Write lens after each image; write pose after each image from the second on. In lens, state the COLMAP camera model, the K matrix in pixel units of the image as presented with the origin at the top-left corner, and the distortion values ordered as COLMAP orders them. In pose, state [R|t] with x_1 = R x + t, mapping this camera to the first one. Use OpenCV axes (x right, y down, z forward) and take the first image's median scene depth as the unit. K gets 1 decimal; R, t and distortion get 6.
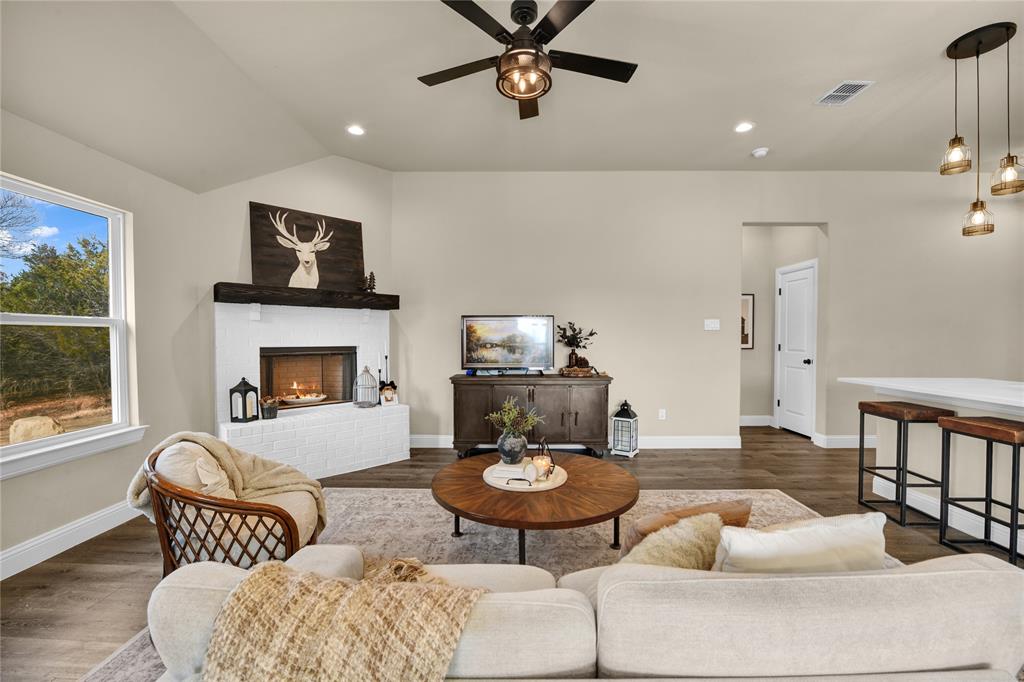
lens RADIAL K [[416.1, 0, 516.4], [0, 416.1, 344.2], [0, 0, 1]] dist [-0.019036, -0.001020]
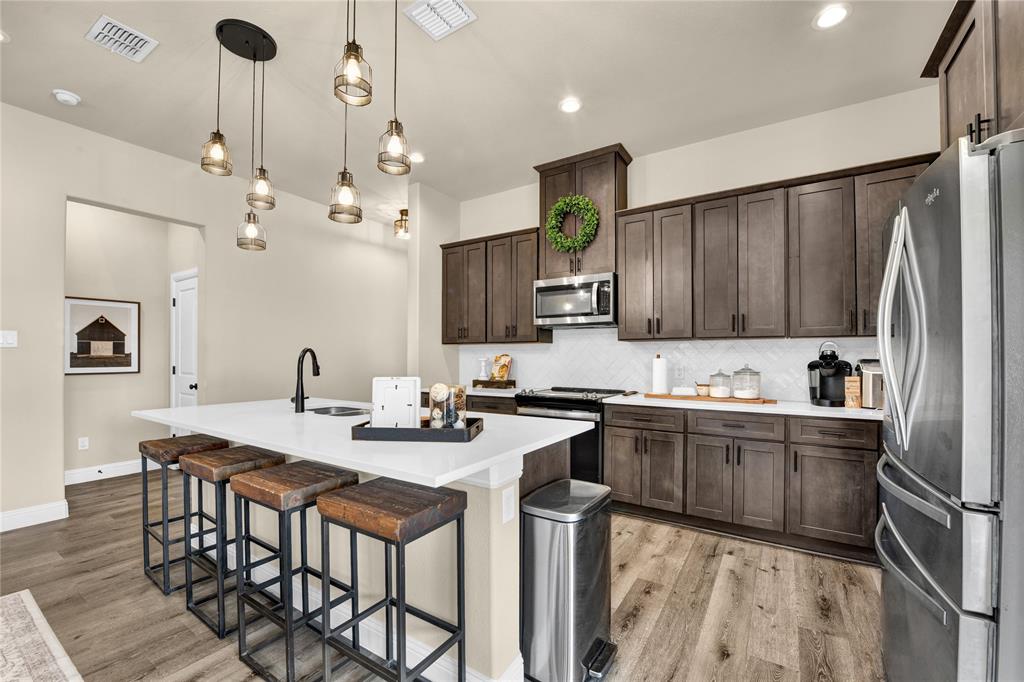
lens RADIAL K [[416.1, 0, 517.0], [0, 416.1, 354.9], [0, 0, 1]] dist [-0.019036, -0.001020]
pose [[0.521050, -0.000519, 0.853526, 0.409047], [0.017103, 0.999805, -0.009833, -0.003674], [-0.853355, 0.019722, 0.520957, -0.011513]]
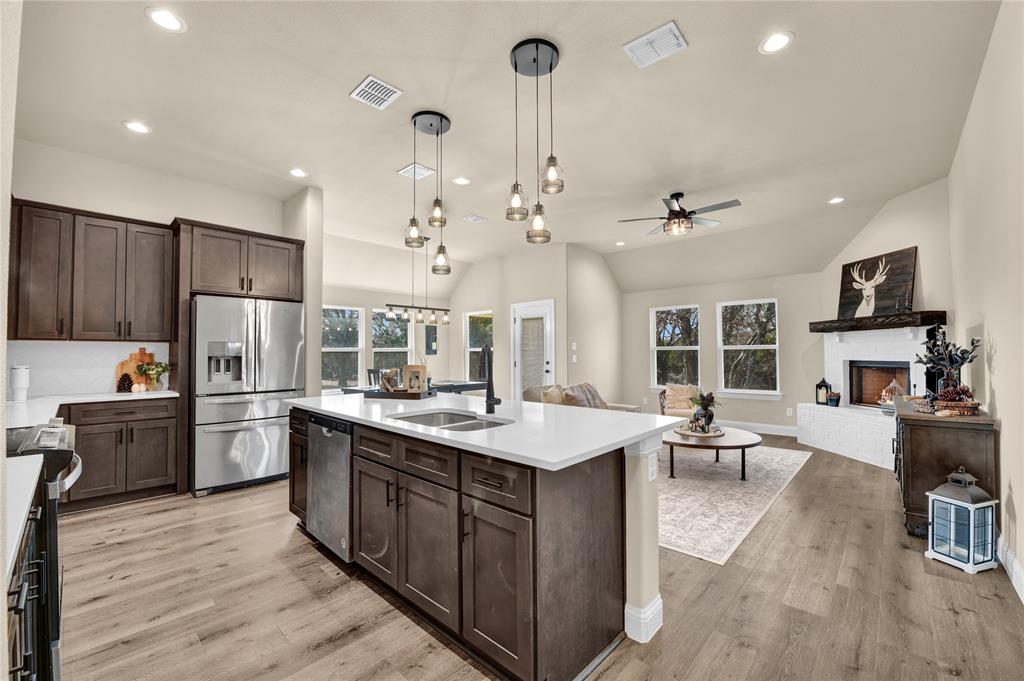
lens RADIAL K [[416.1, 0, 512.7], [0, 416.1, 343.5], [0, 0, 1]] dist [-0.019036, -0.001020]
pose [[-0.666283, -0.016200, -0.745523, 1.148465], [-0.012414, 0.999866, -0.010633, -0.020693], [0.745596, 0.002170, -0.666395, 0.977400]]
